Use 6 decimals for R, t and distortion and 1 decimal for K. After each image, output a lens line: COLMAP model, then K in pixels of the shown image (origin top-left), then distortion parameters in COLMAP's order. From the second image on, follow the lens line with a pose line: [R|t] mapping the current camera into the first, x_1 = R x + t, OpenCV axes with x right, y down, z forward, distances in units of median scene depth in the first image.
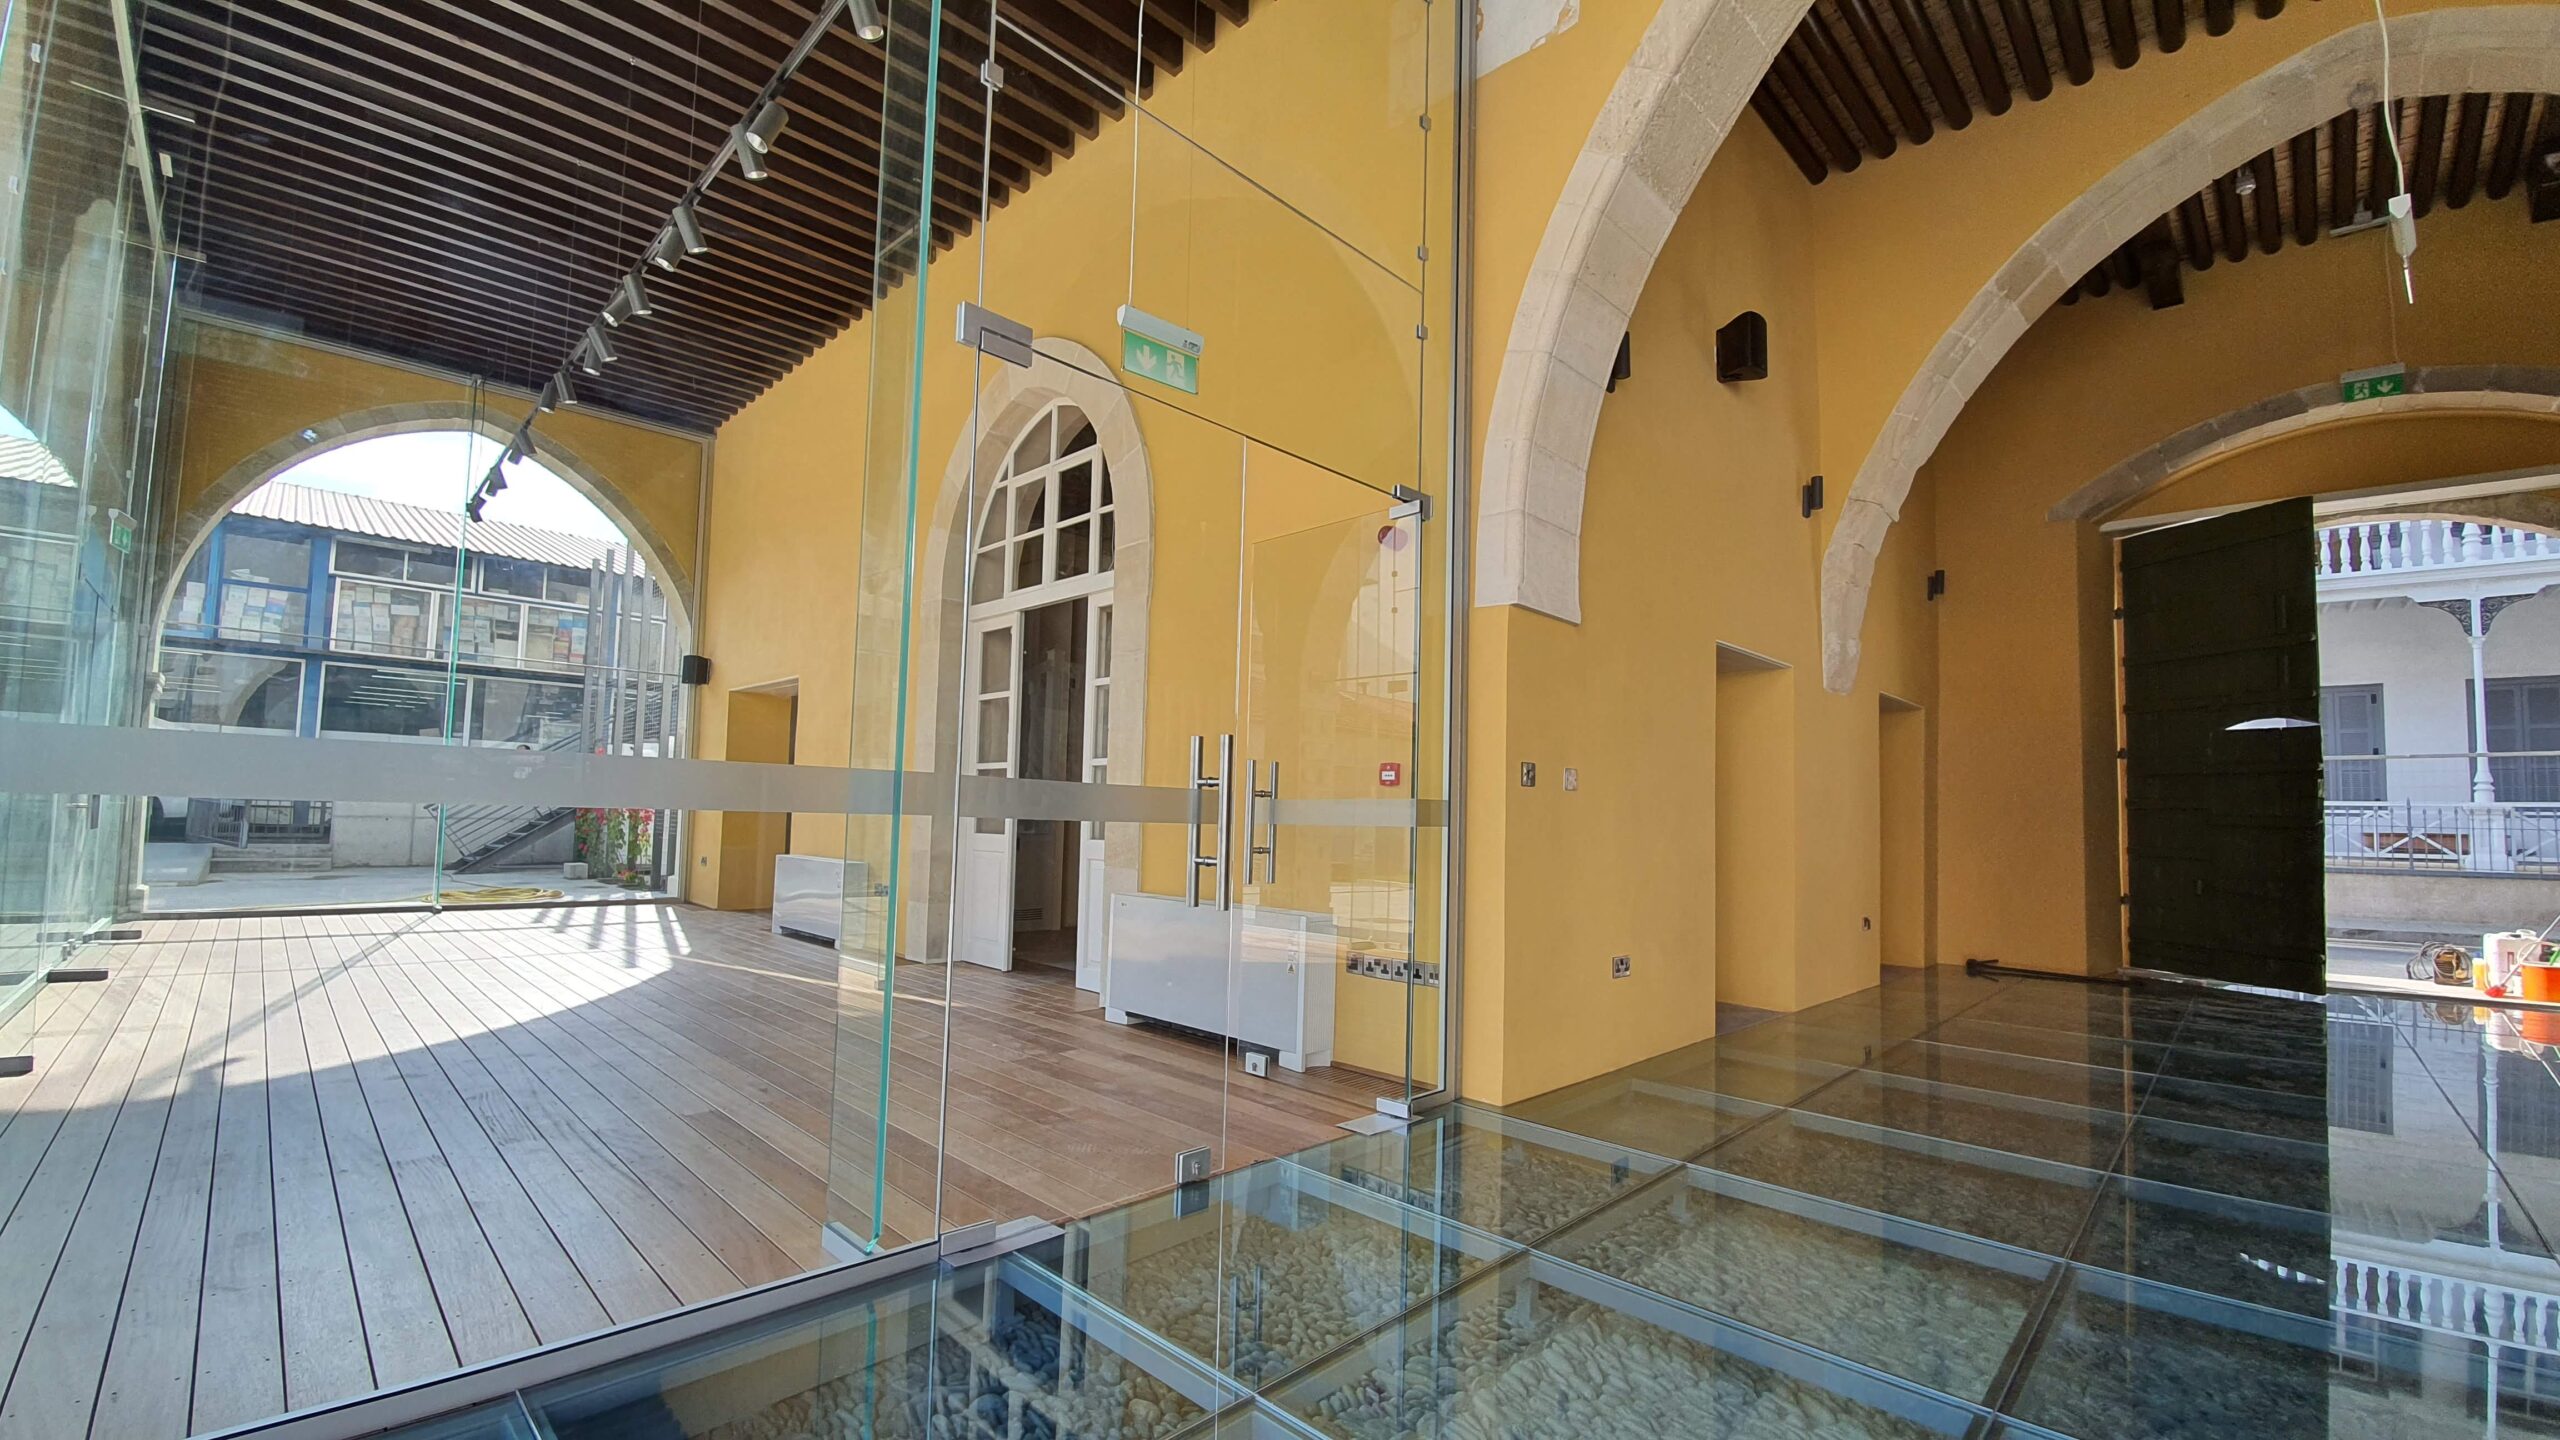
lens RADIAL K [[1015.7, 0, 1263.6], [0, 1015.7, 760.1], [0, 0, 1]] dist [0.005253, -0.012976]
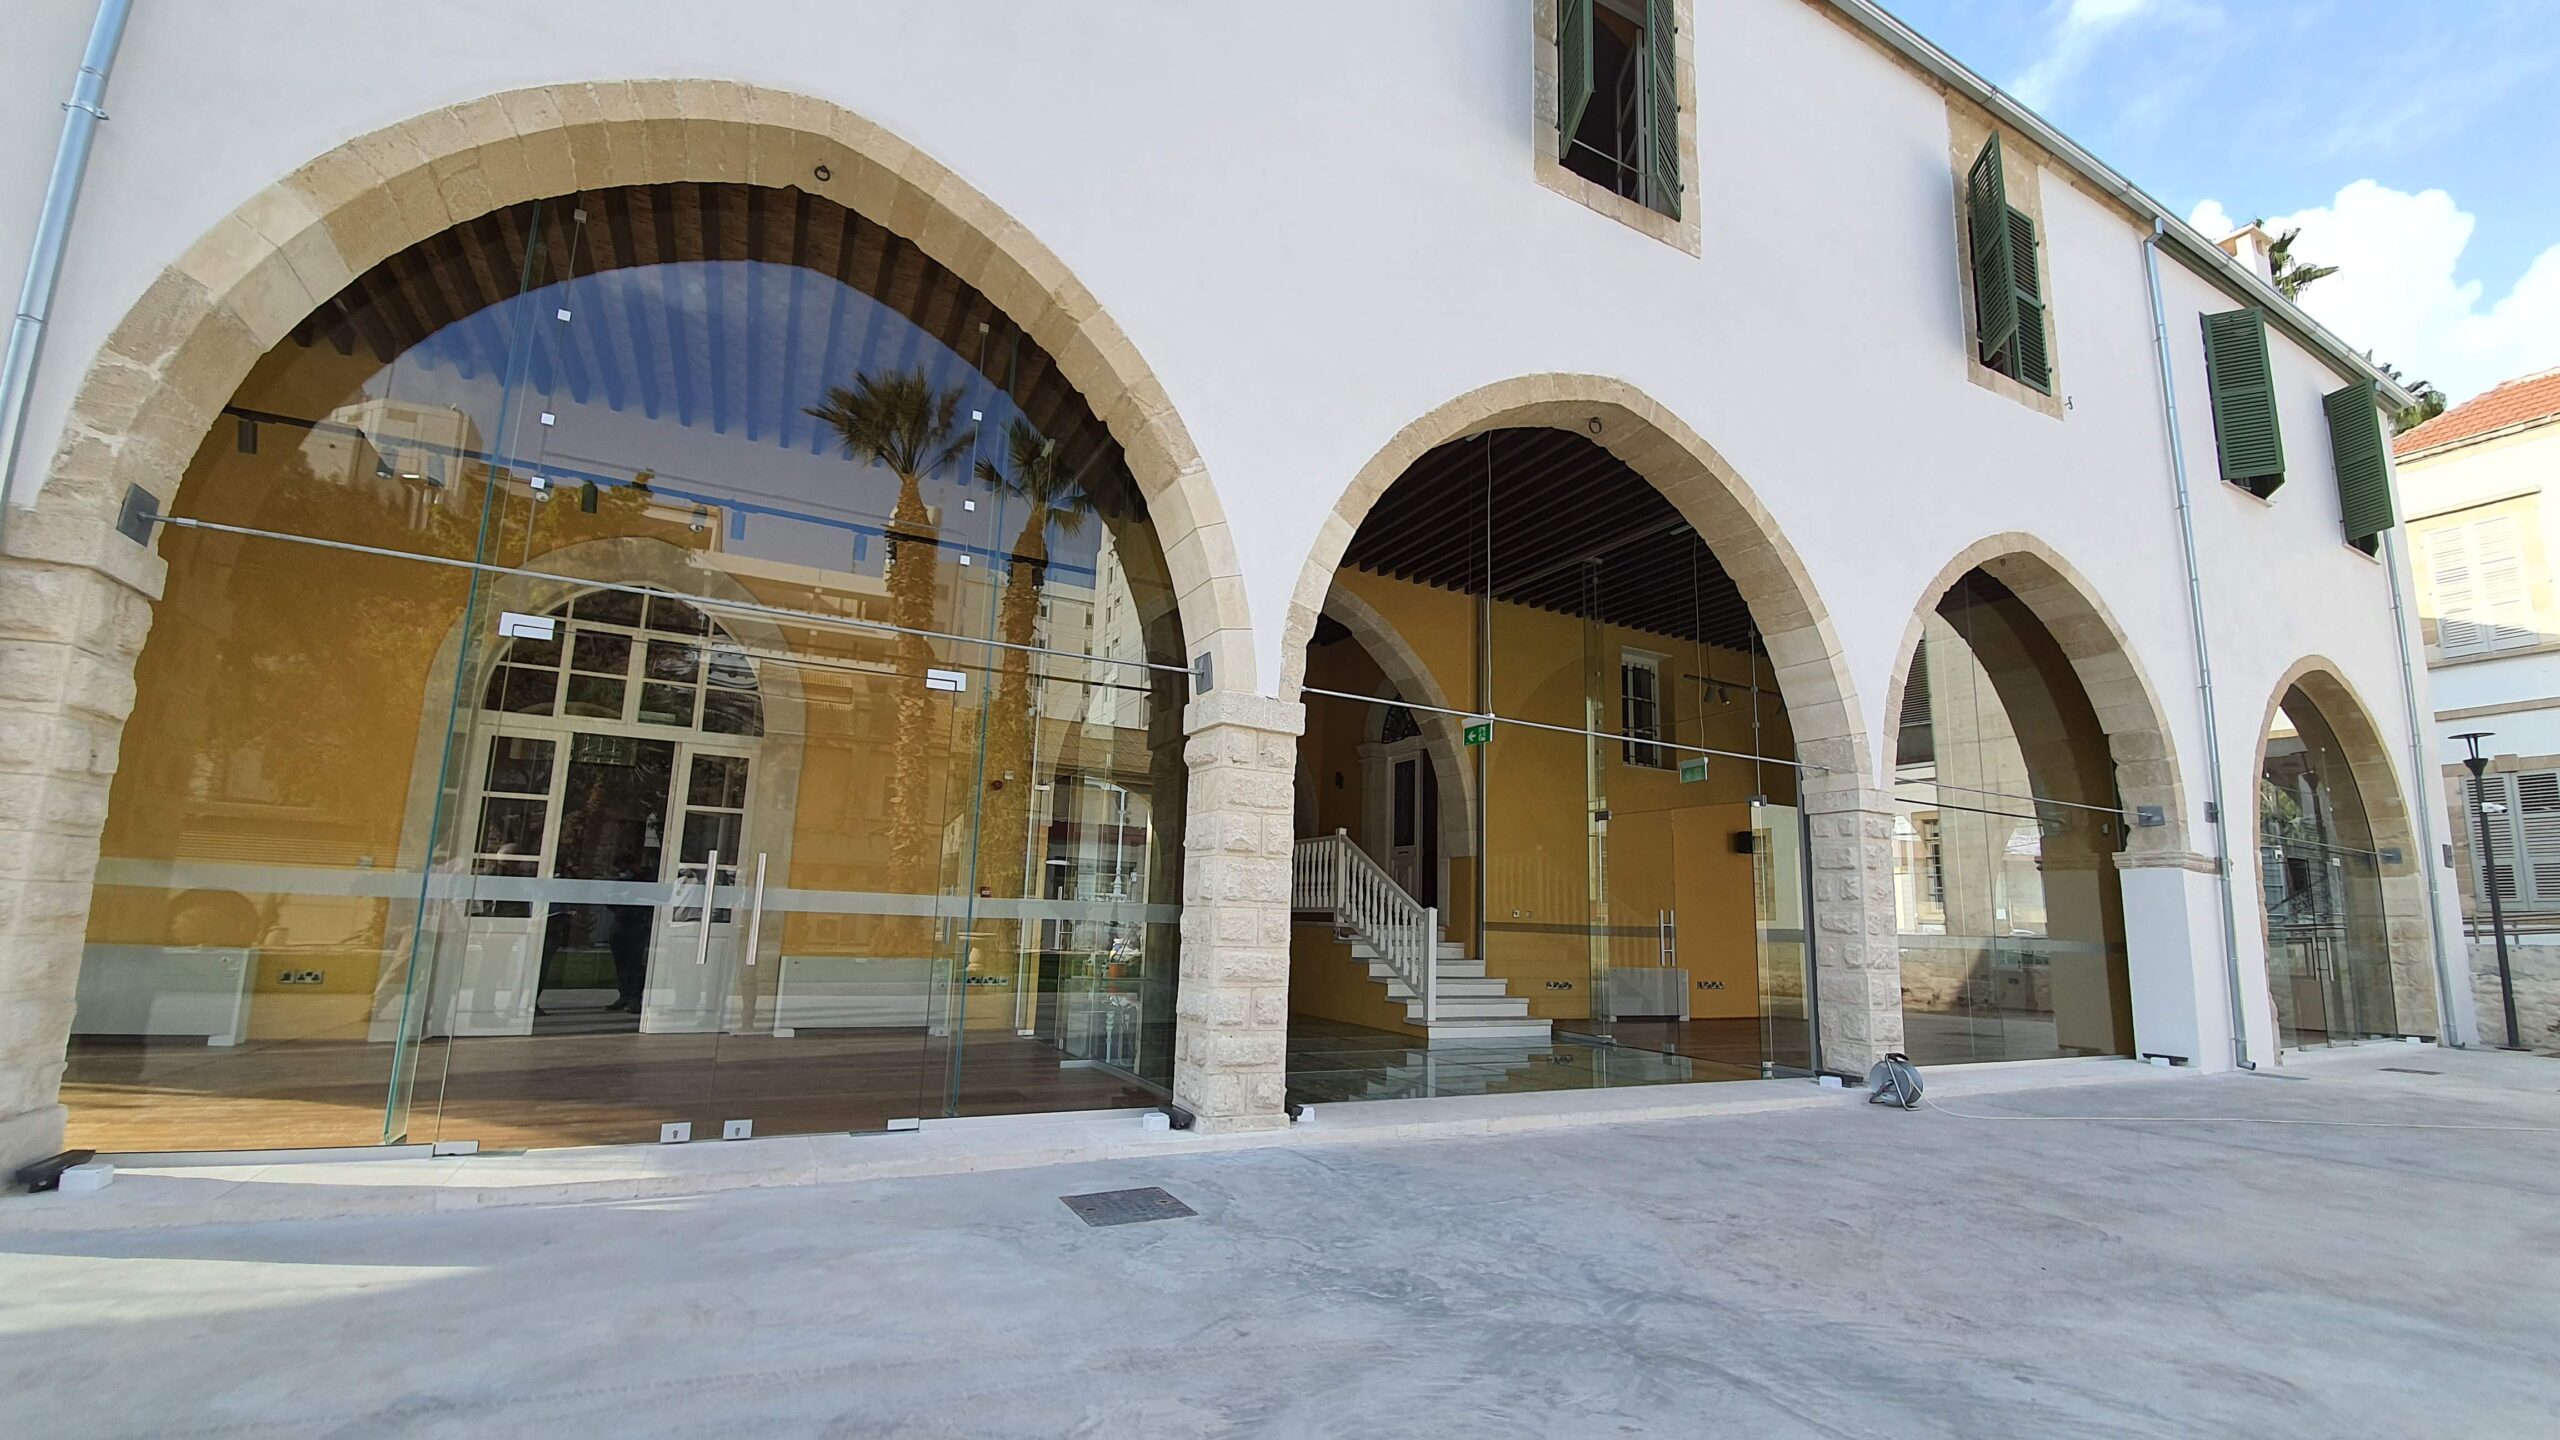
lens RADIAL K [[1015.7, 0, 1277.9], [0, 1015.7, 761.1], [0, 0, 1]] dist [0.005253, -0.012976]
pose [[0.291894, 0.132165, 0.947275, -1.242384], [-0.080001, 0.990310, -0.113517, -0.047872], [-0.953099, -0.042648, 0.299639, -0.172114]]
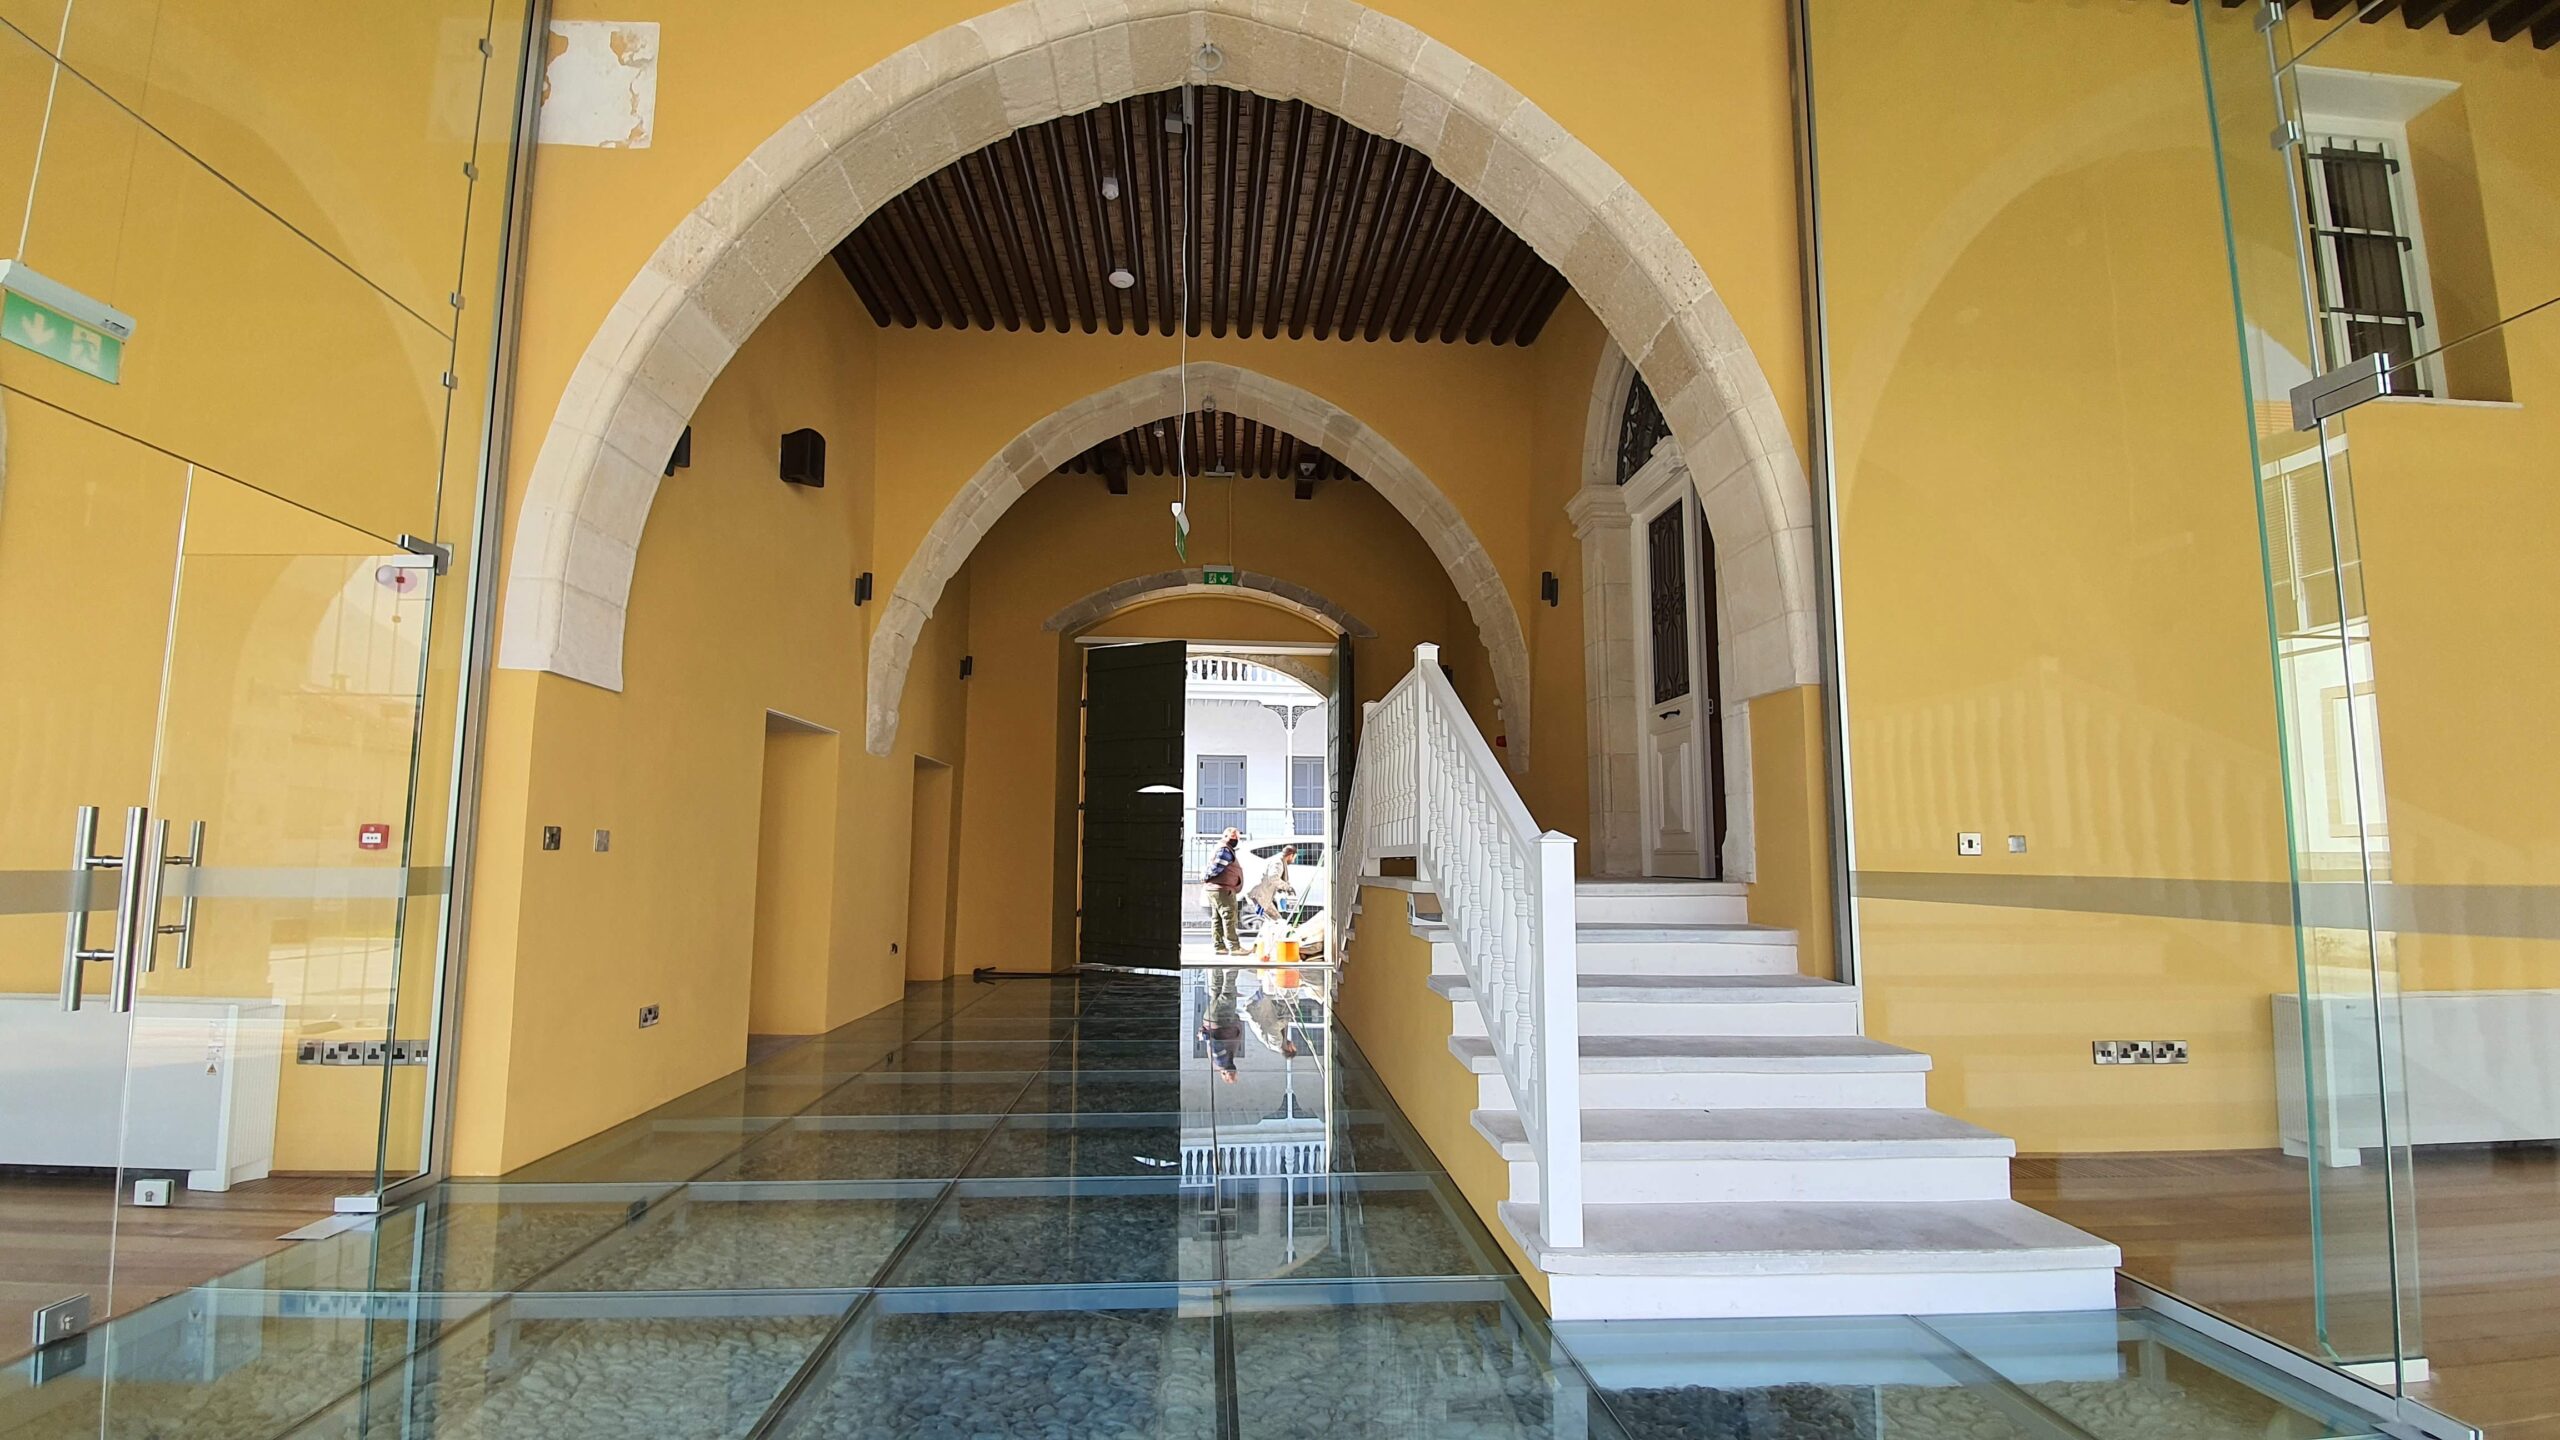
lens RADIAL K [[1015.7, 0, 1268.0], [0, 1015.7, 757.1], [0, 0, 1]] dist [0.005253, -0.012976]
pose [[0.664021, 0.052704, 0.745854, -0.016292], [-0.031675, 0.998600, -0.042364, -0.029937], [-0.747042, 0.004505, 0.664761, -0.134622]]
